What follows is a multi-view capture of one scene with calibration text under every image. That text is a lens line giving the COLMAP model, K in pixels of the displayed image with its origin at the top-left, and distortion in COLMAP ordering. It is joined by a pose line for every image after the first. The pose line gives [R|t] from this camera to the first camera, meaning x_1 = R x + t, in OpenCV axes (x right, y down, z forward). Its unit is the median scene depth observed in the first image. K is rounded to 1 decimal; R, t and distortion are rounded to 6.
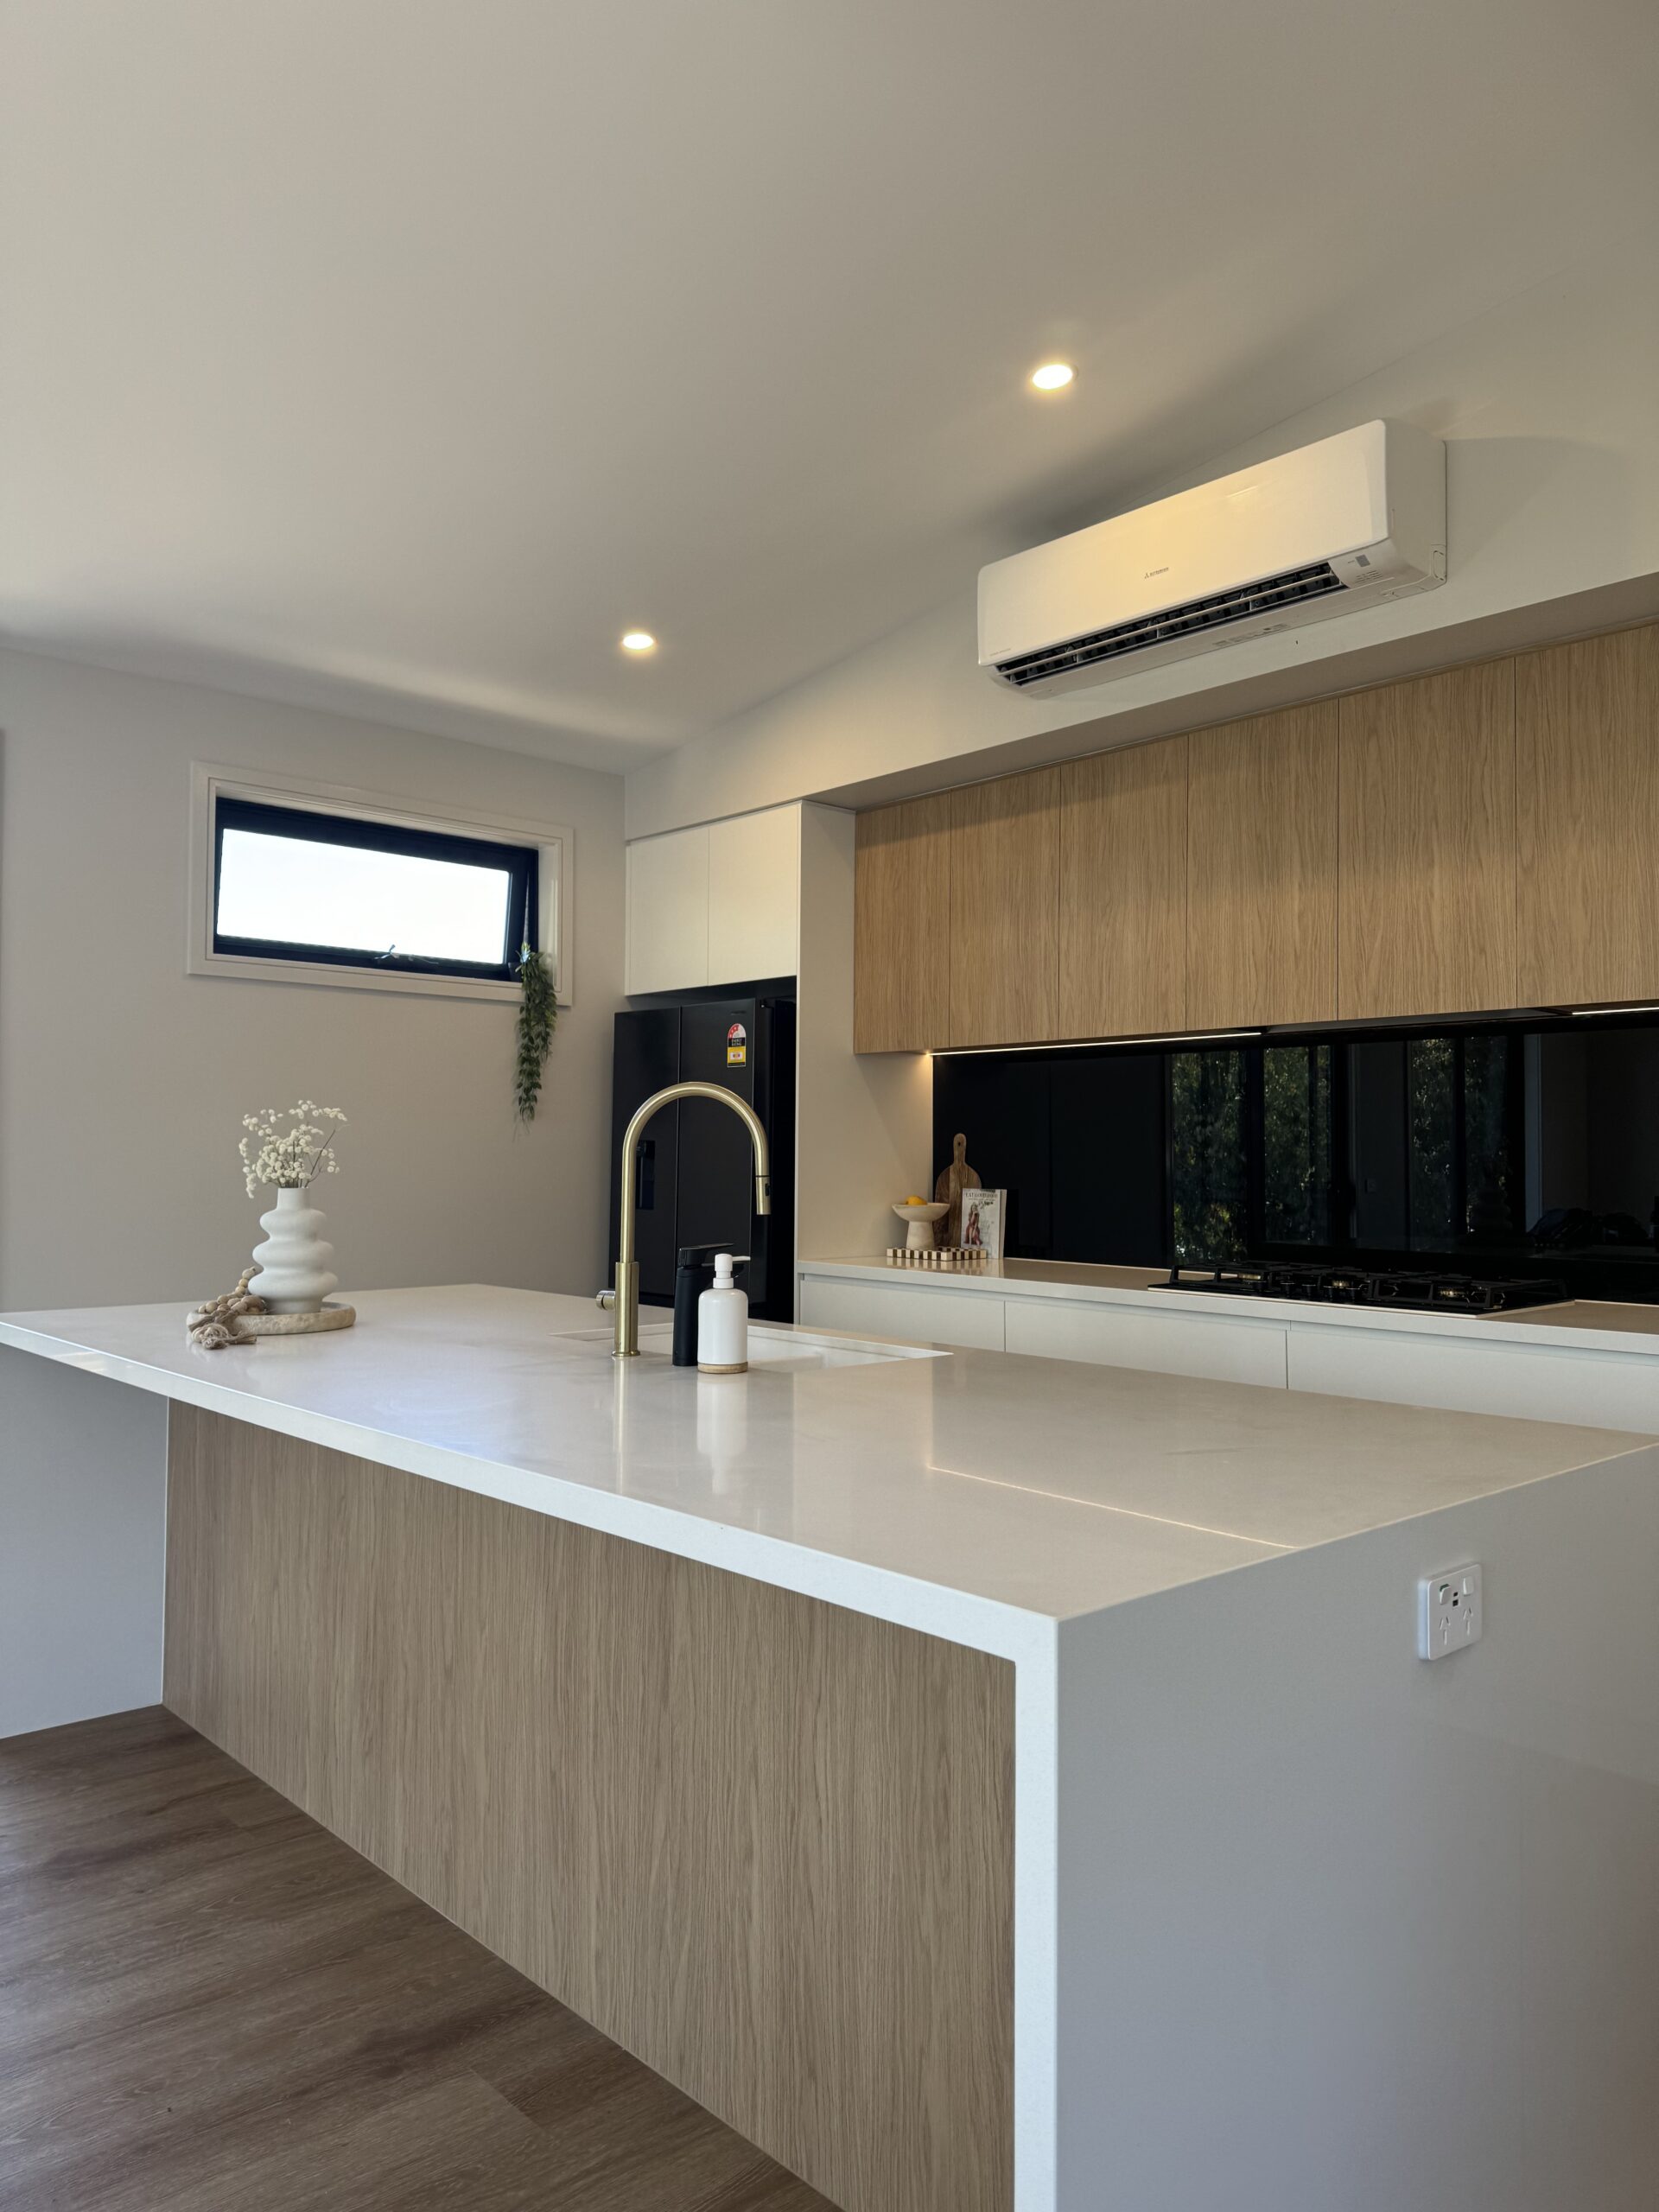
lens RADIAL K [[1540.8, 0, 833.7], [0, 1540.8, 1108.8], [0, 0, 1]] dist [0.059941, -0.096535]
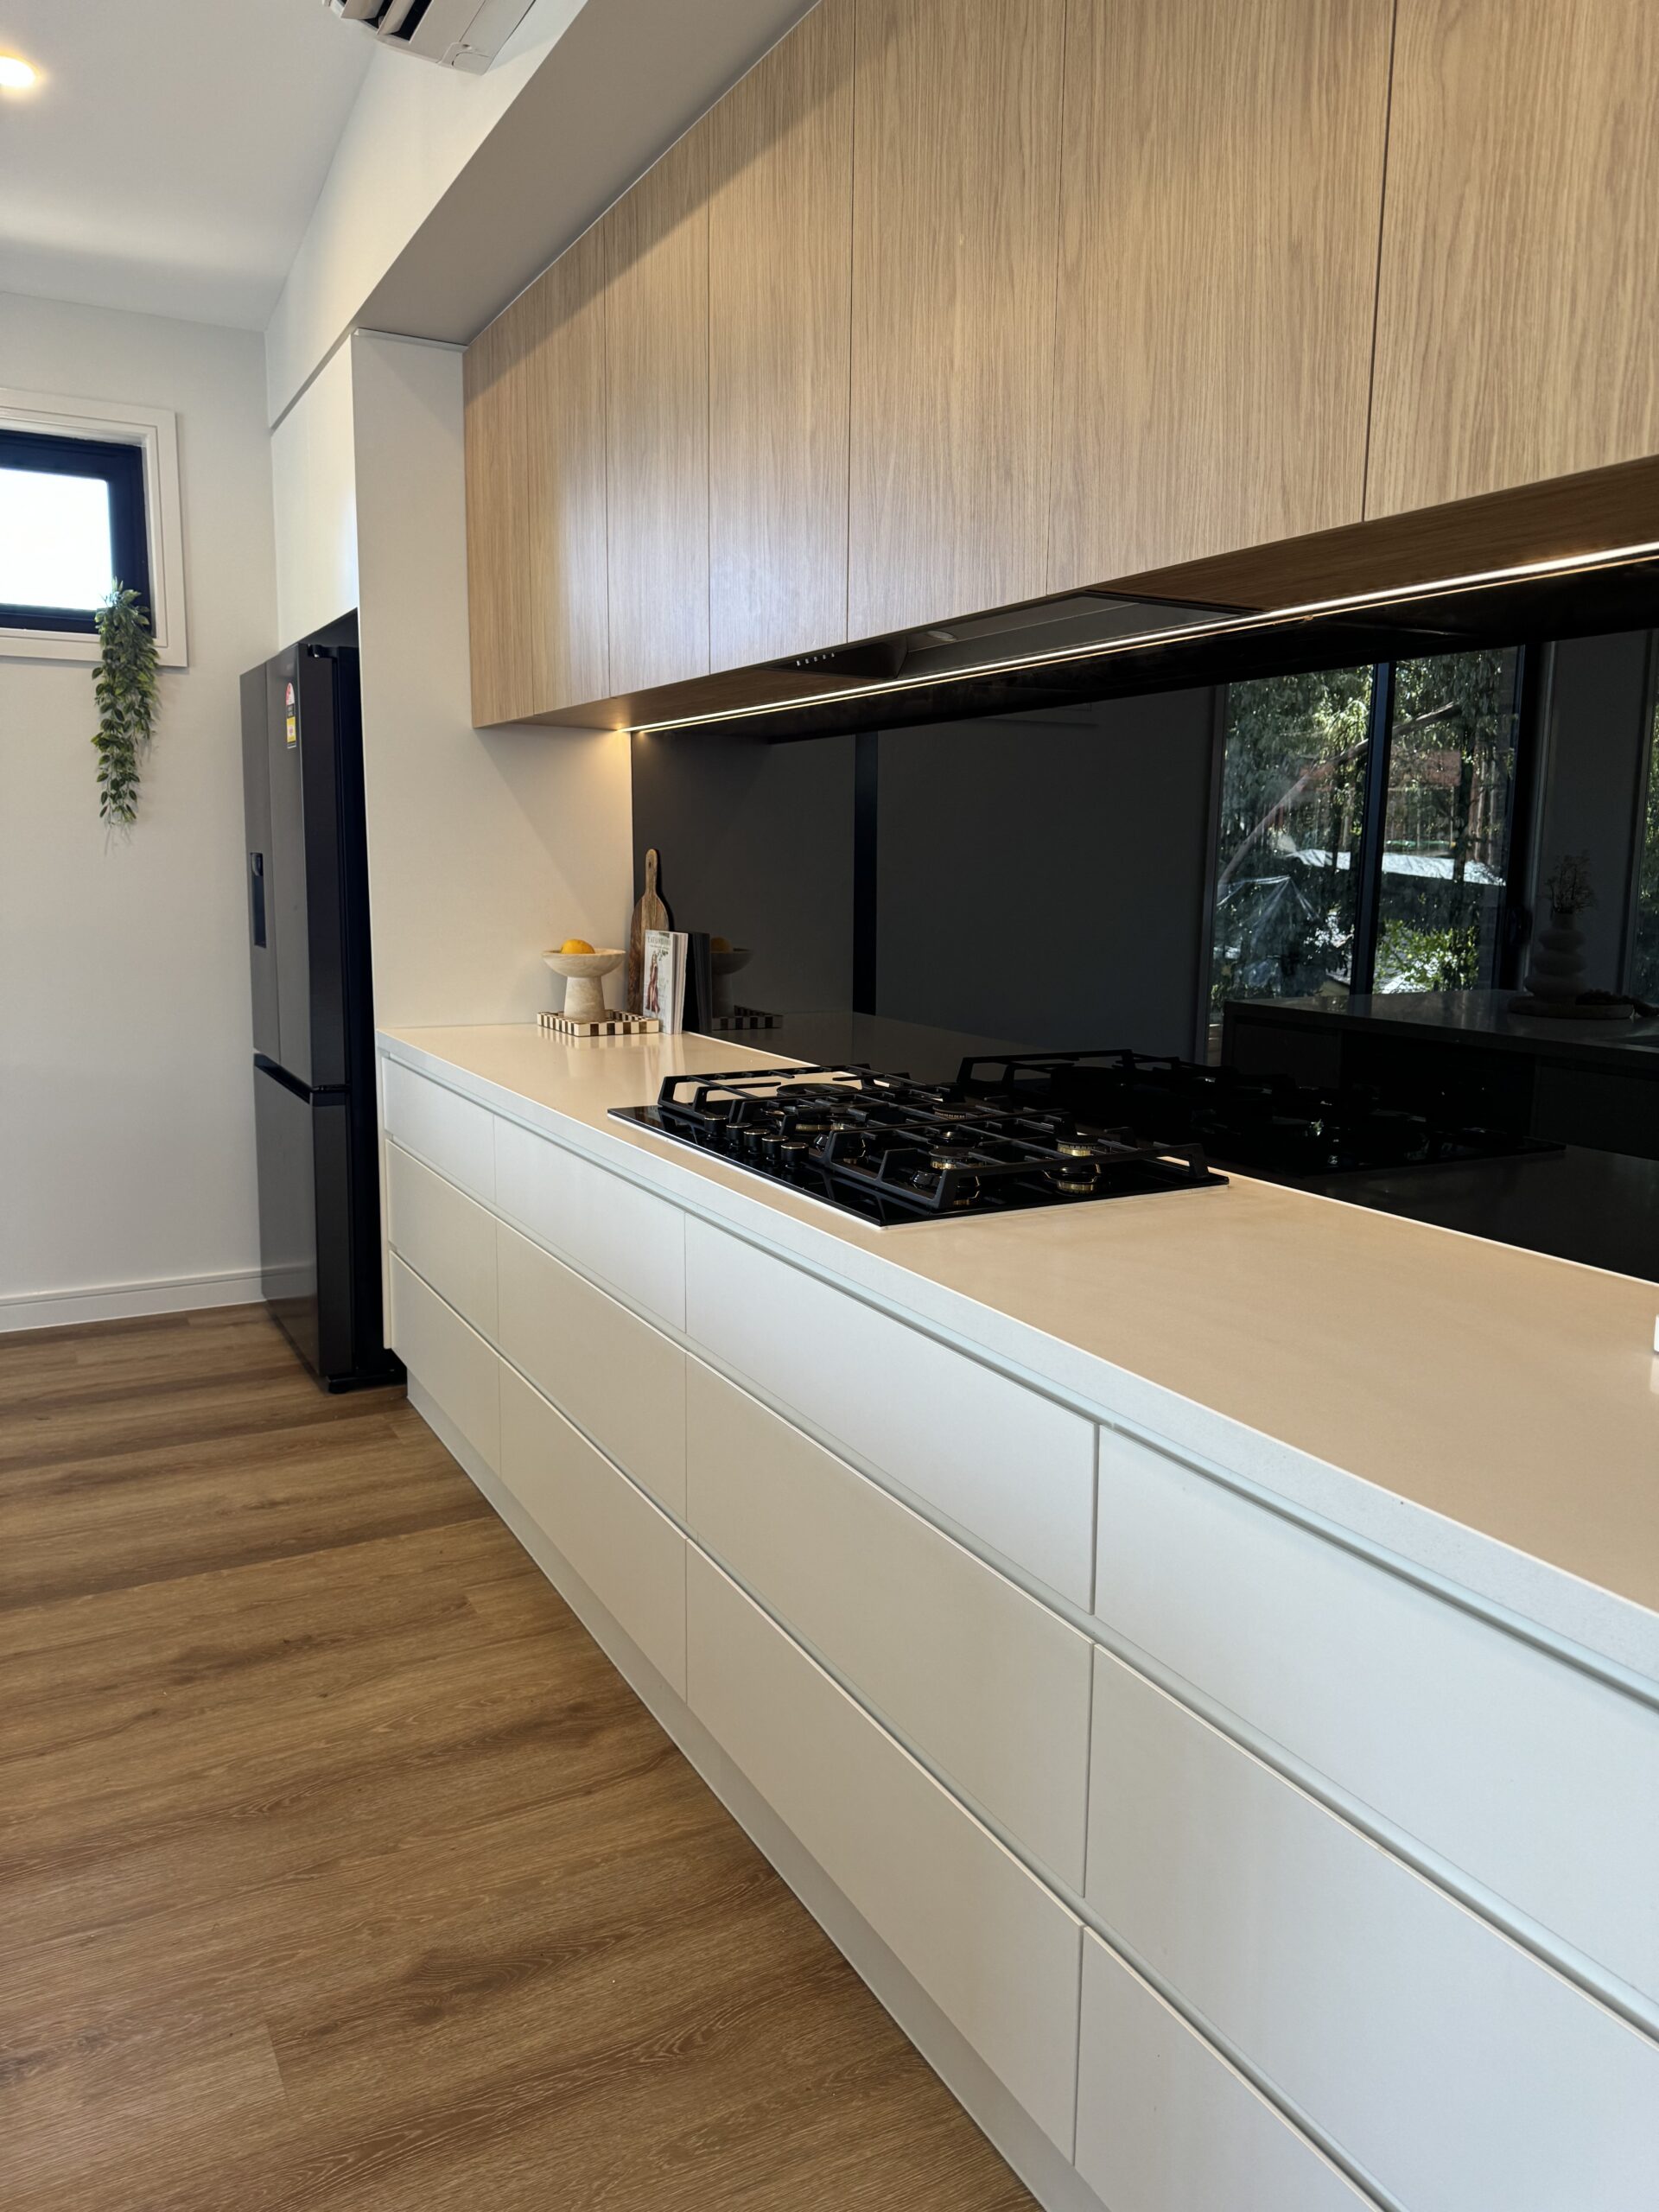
lens RADIAL K [[1566.0, 0, 842.9], [0, 1566.0, 1112.5], [0, 0, 1]] dist [0.042530, -0.064035]
pose [[0.971652, 0.045984, -0.231900, 0.357270], [-0.001570, 0.982135, 0.188171, 0.000084], [0.236410, -0.182472, 0.954366, 0.357258]]
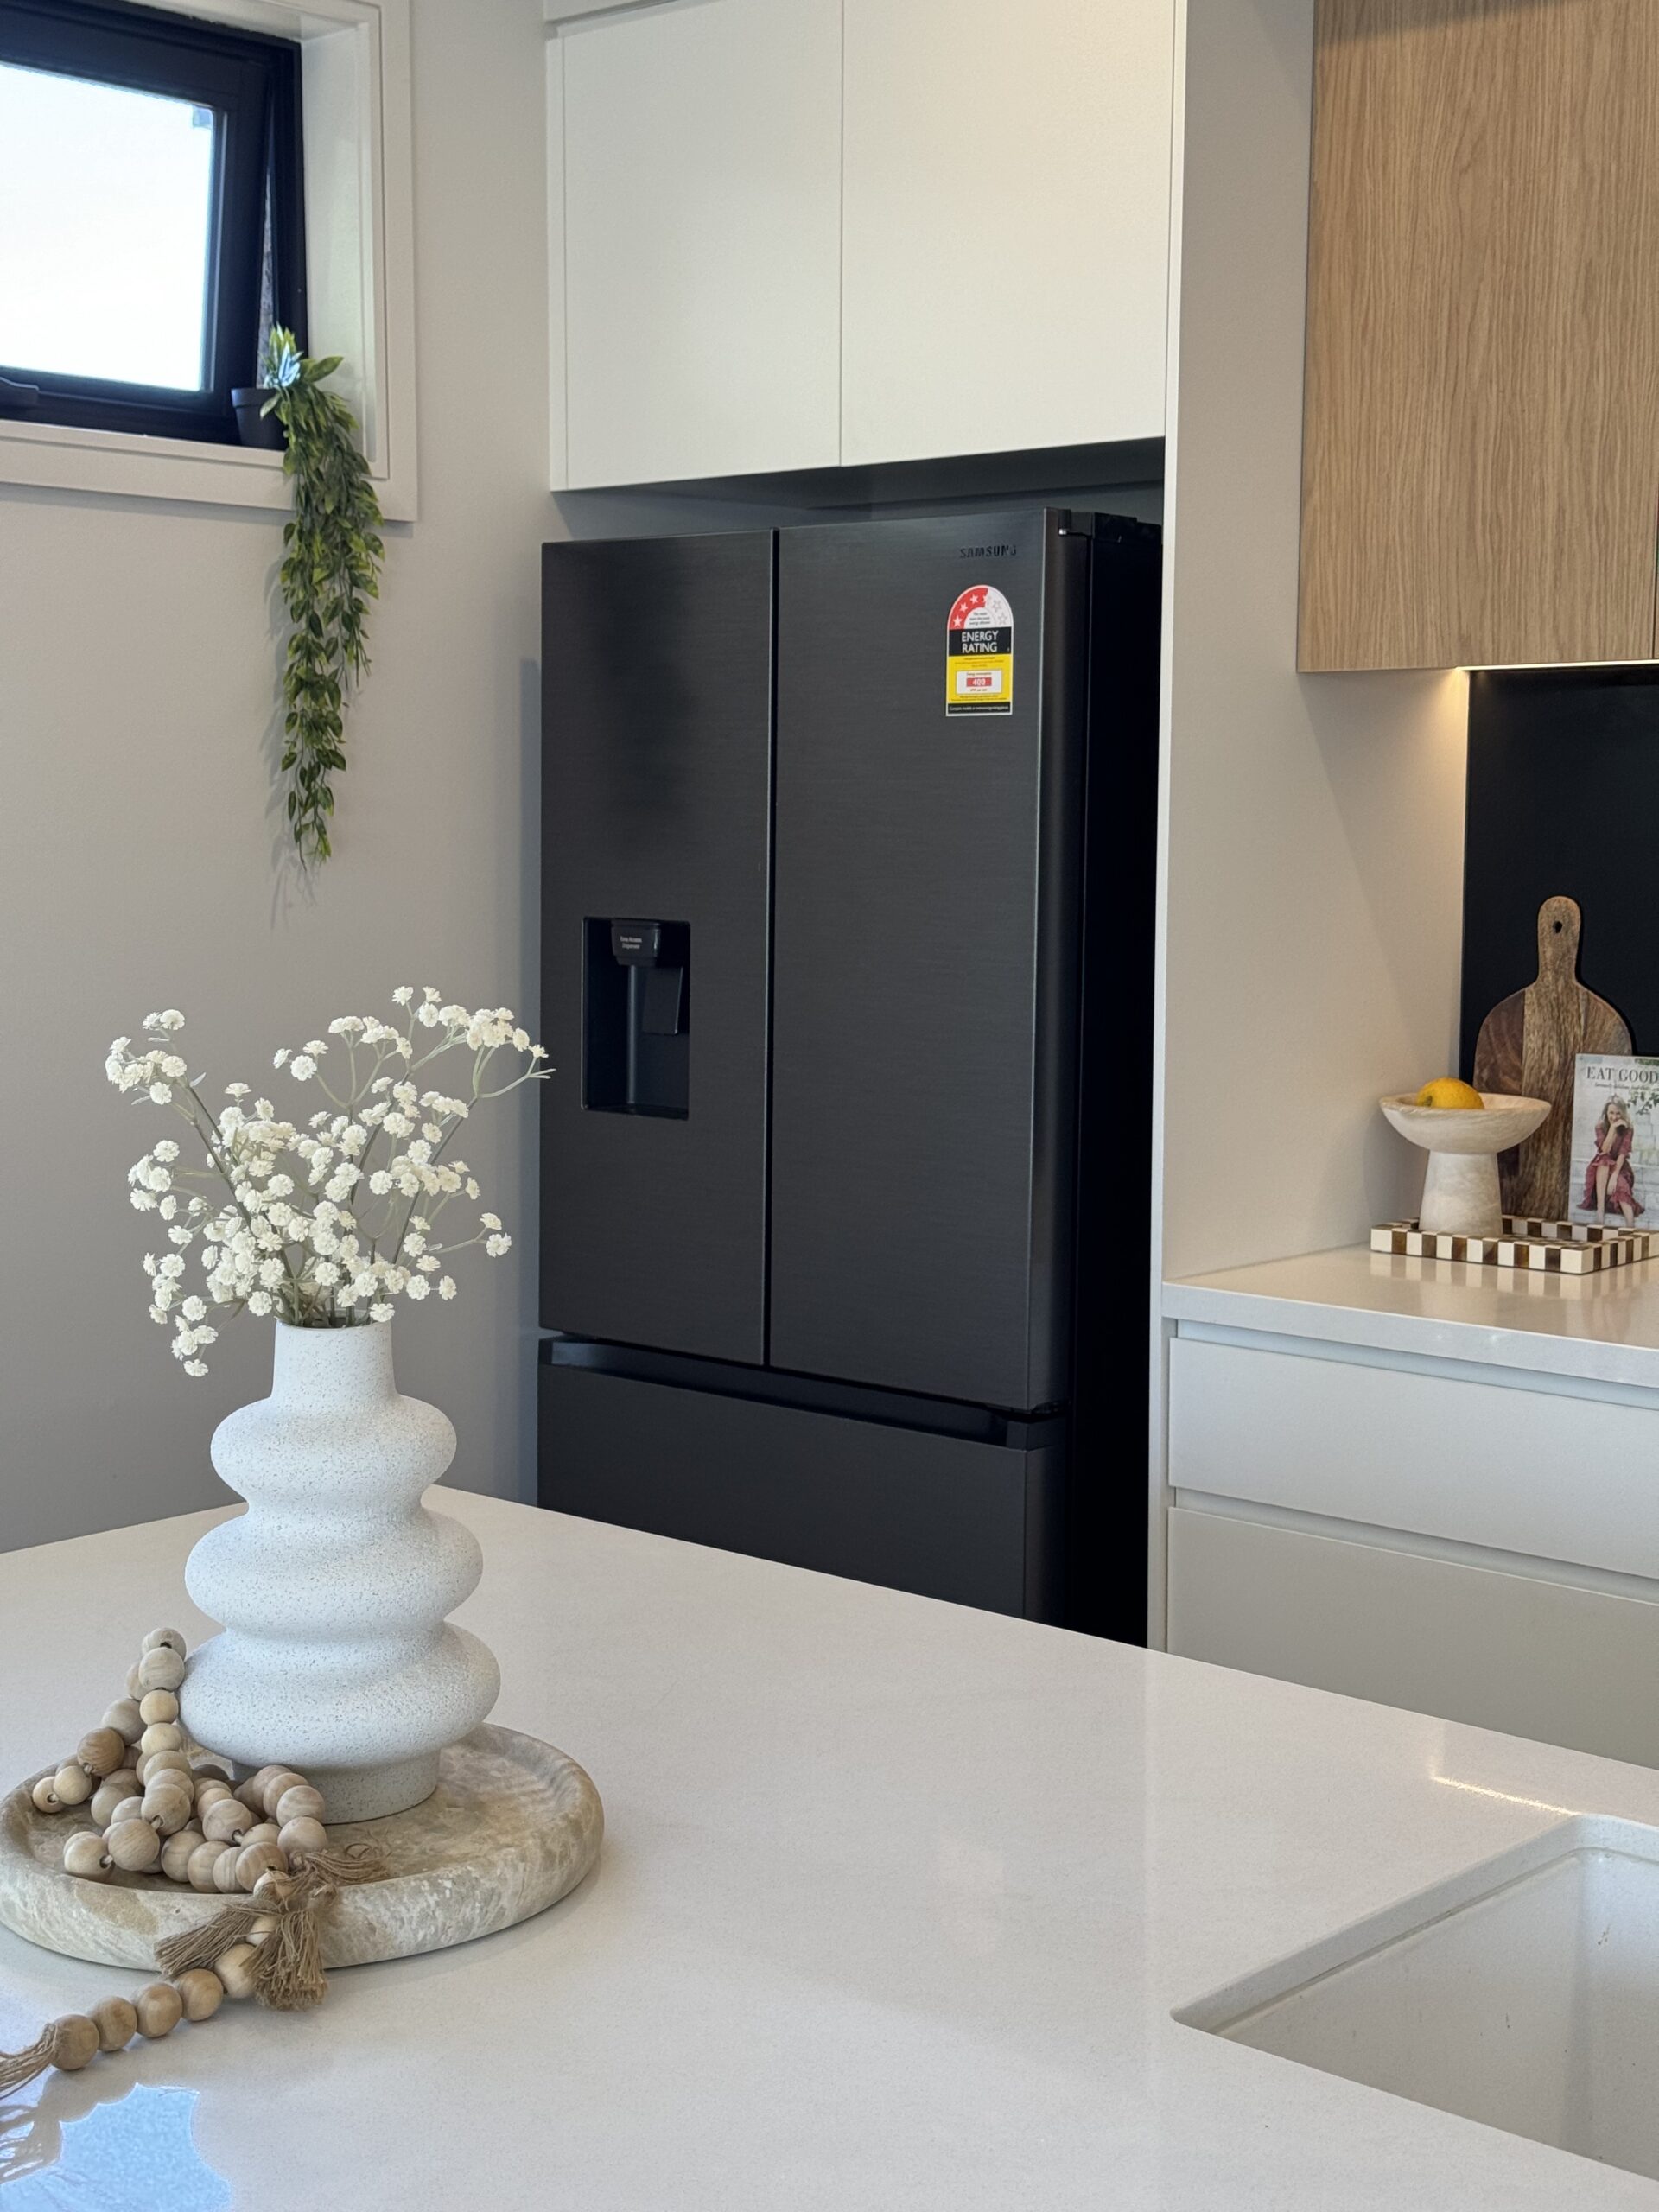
lens RADIAL K [[3092.7, 0, 815.3], [0, 3092.7, 1102.9], [0, 0, 1]] dist [0.169927, -0.352518]
pose [[0.995129, -0.012847, 0.097745, -0.169593], [0.000003, 0.991477, 0.130283, -0.032368], [-0.098585, -0.129648, 0.986647, 0.329001]]
